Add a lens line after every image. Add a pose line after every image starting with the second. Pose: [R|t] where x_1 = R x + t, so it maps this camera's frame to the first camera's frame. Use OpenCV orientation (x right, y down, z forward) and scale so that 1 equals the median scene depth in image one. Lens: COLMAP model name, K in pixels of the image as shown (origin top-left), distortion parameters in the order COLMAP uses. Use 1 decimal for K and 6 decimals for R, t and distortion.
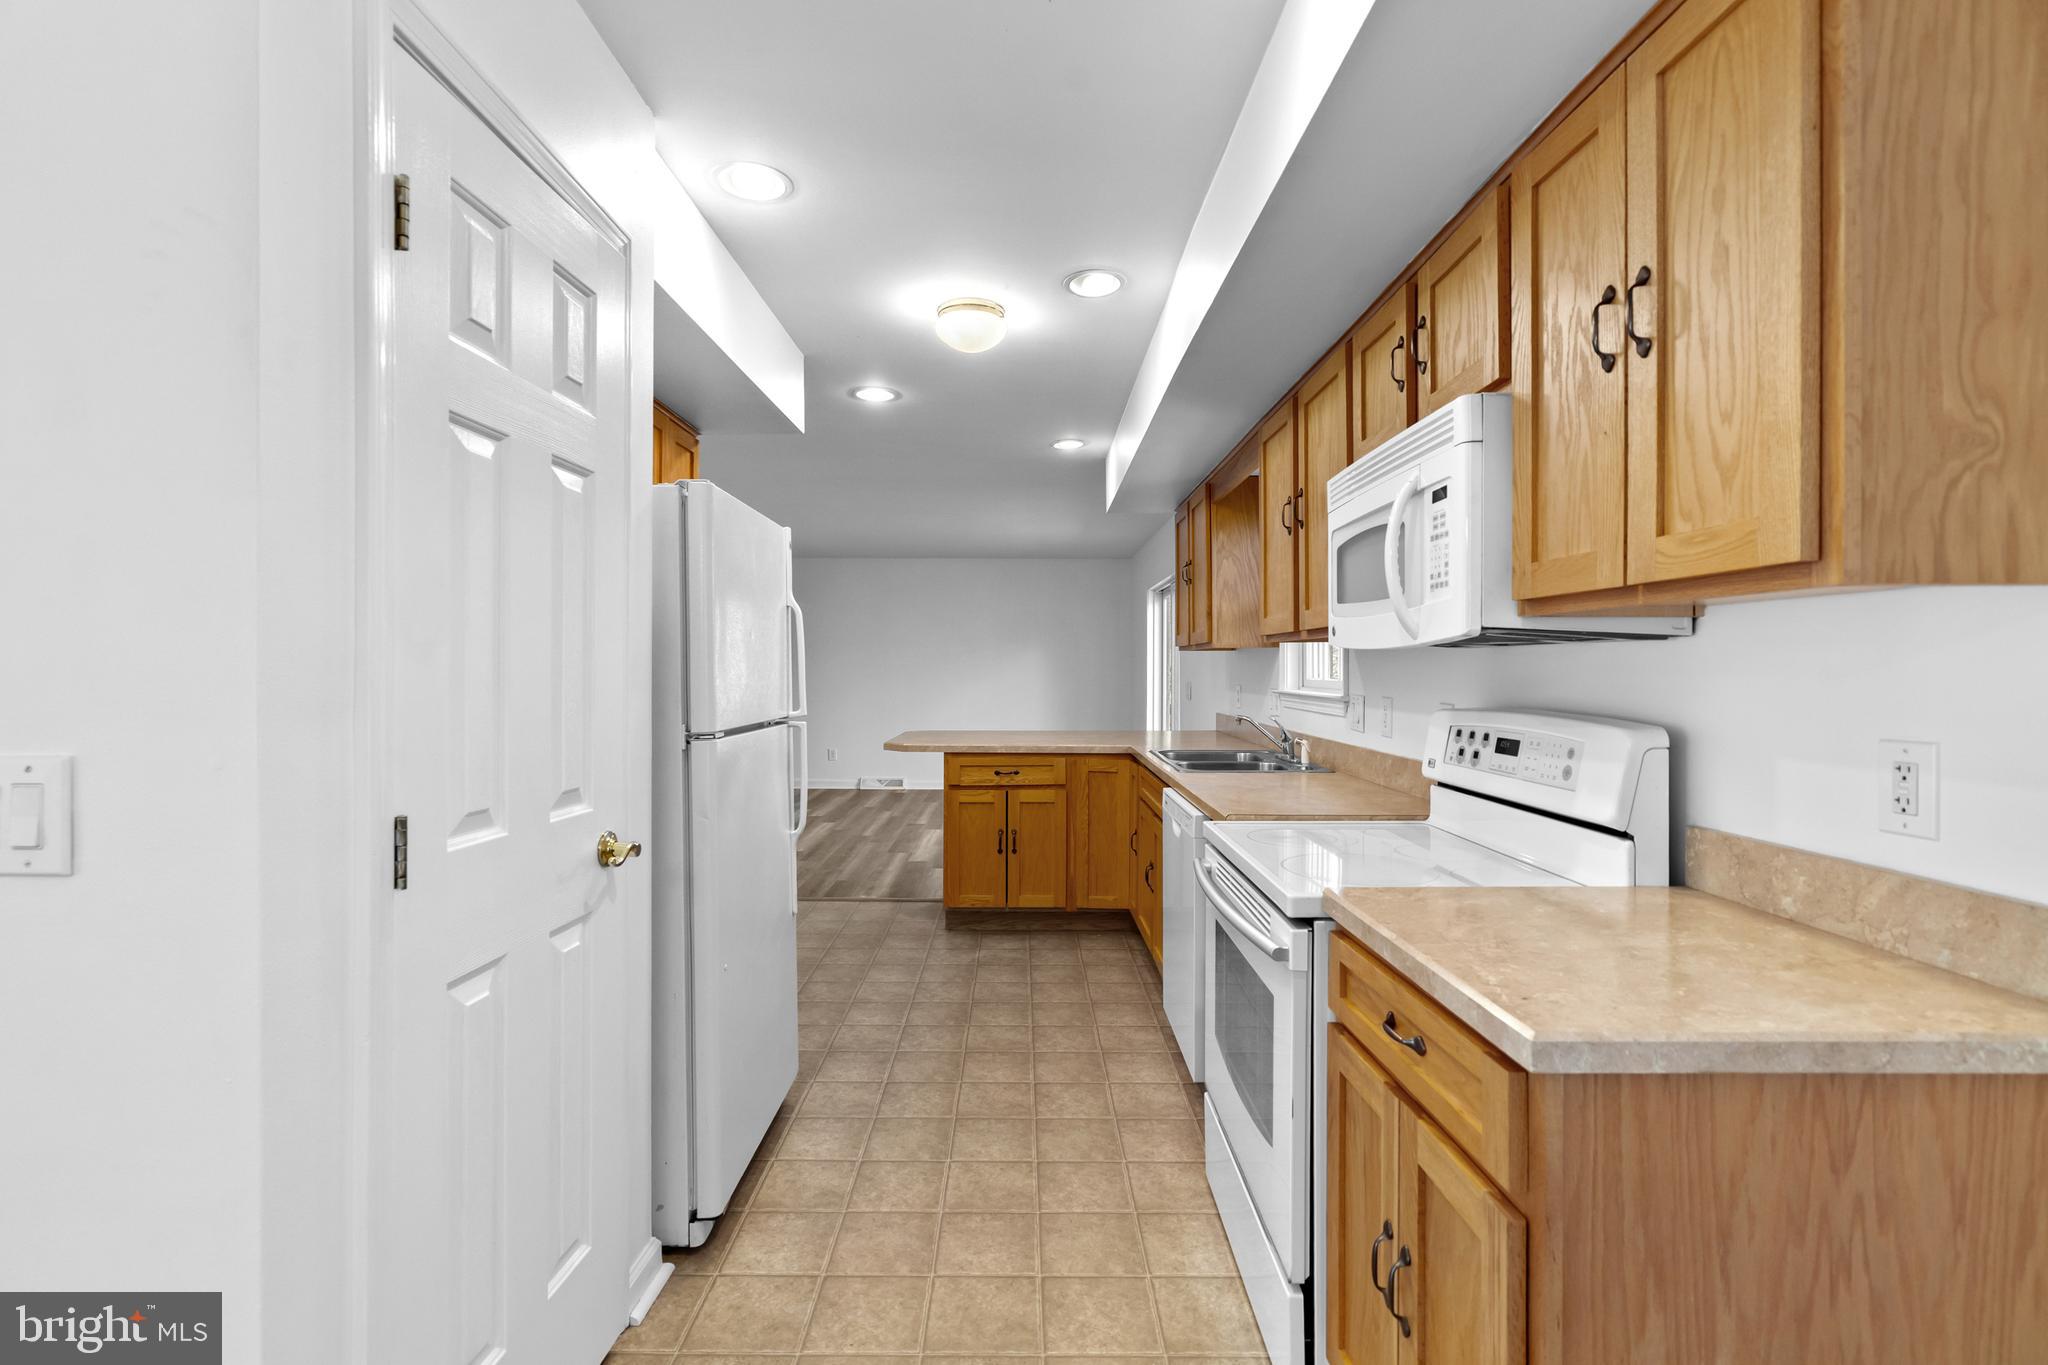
lens RADIAL K [[926.6, 0, 1028.1], [0, 926.6, 674.9], [0, 0, 1]] dist [-0.003479, 0.001085]
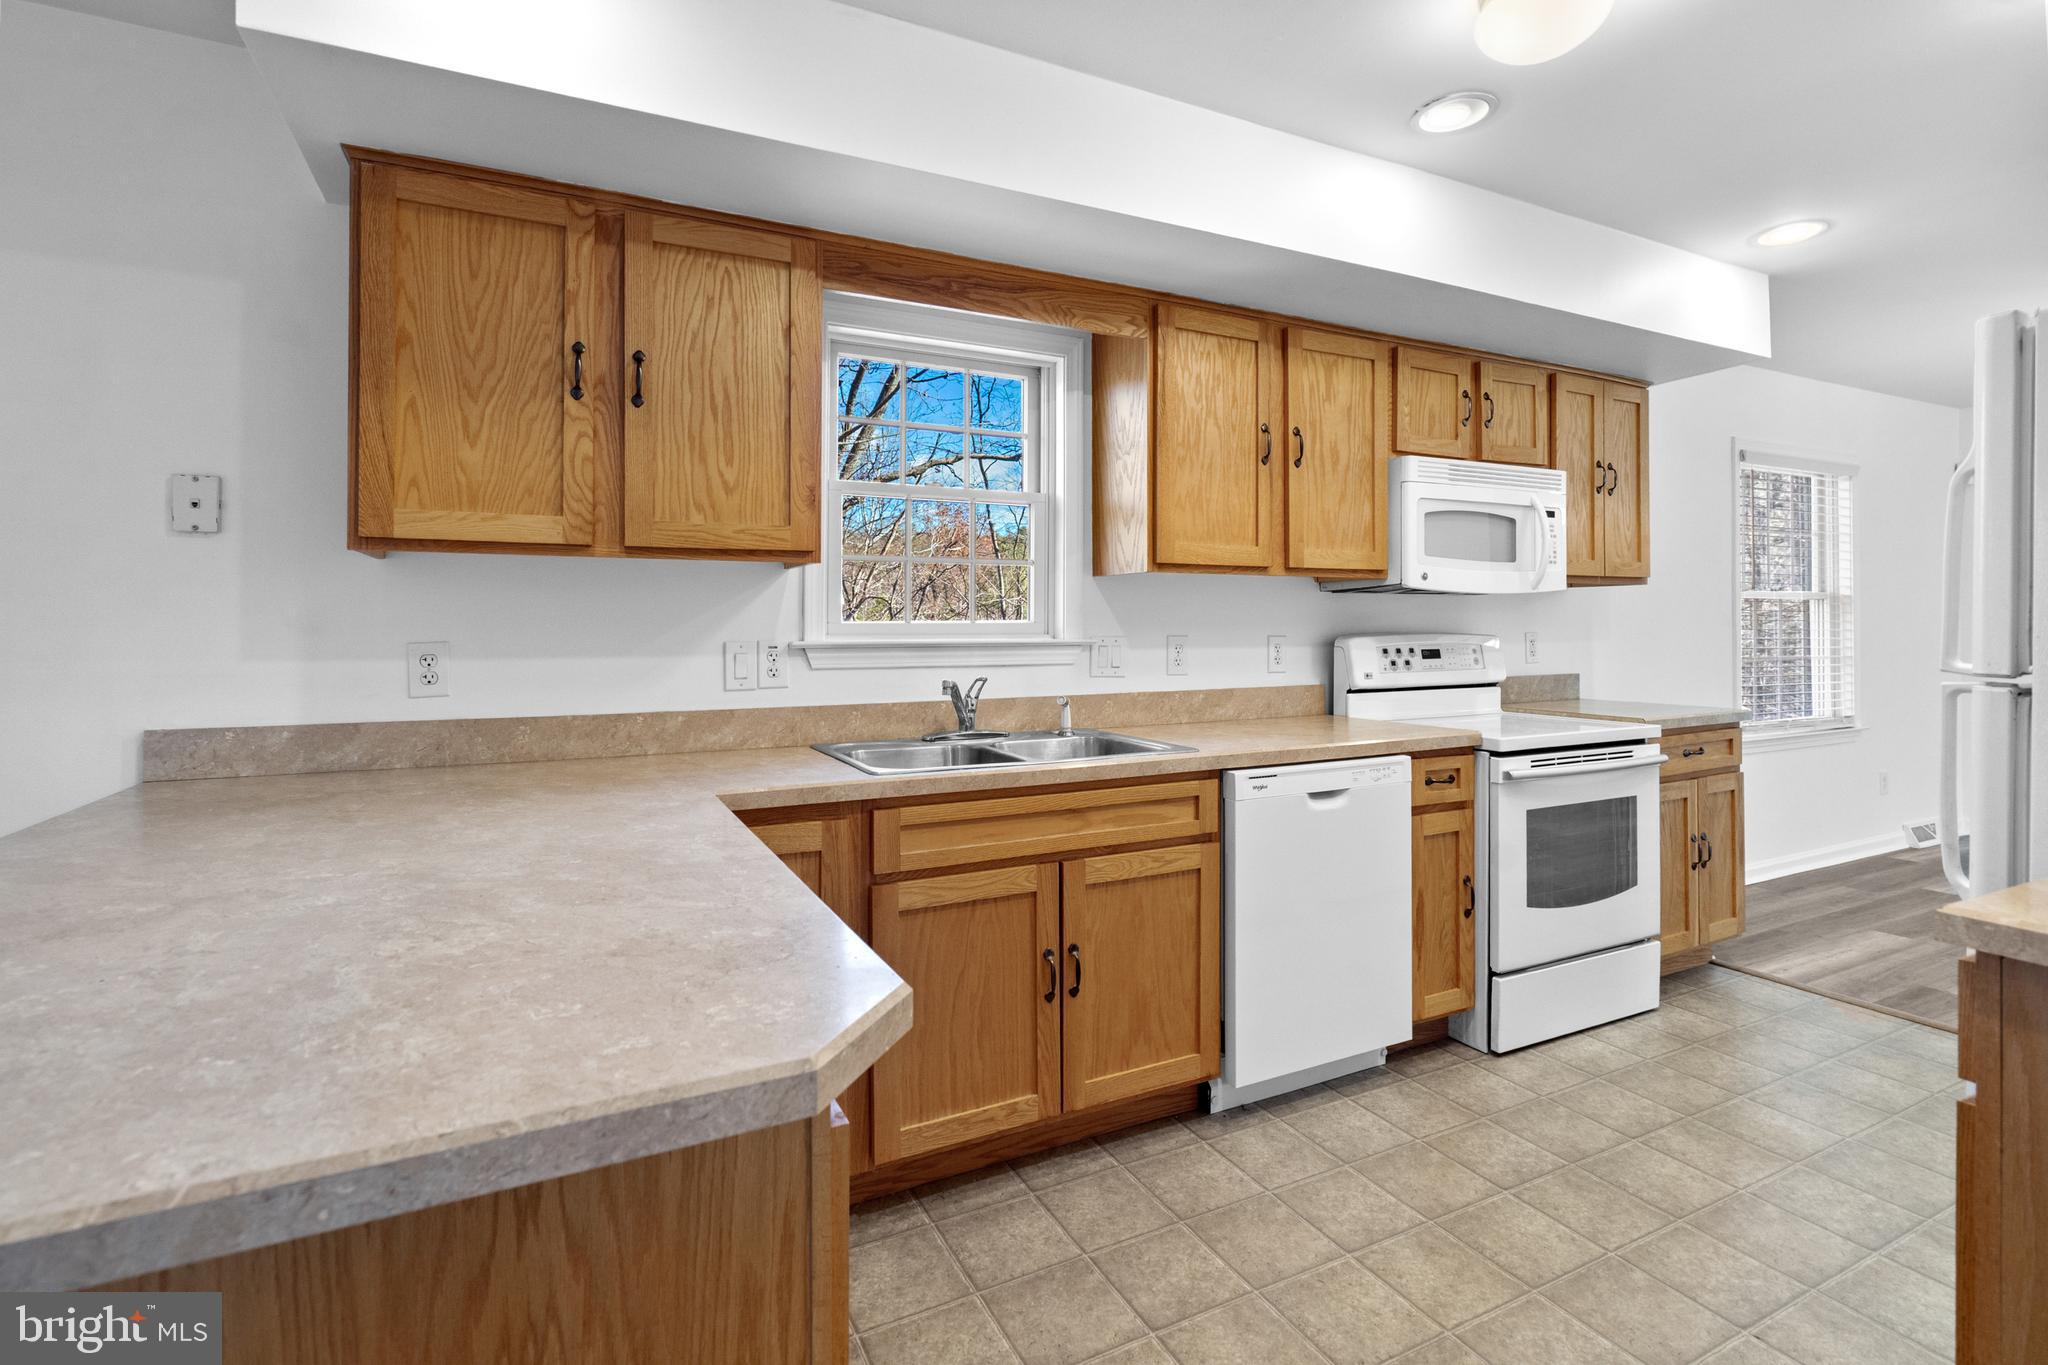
lens RADIAL K [[926.6, 0, 1039.8], [0, 926.6, 627.5], [0, 0, 1]] dist [-0.003479, 0.001085]
pose [[-0.435150, 0.002664, 0.900354, -0.641149], [0.011556, 0.999930, 0.002627, 0.015619], [-0.900284, 0.011547, -0.435151, 2.208544]]
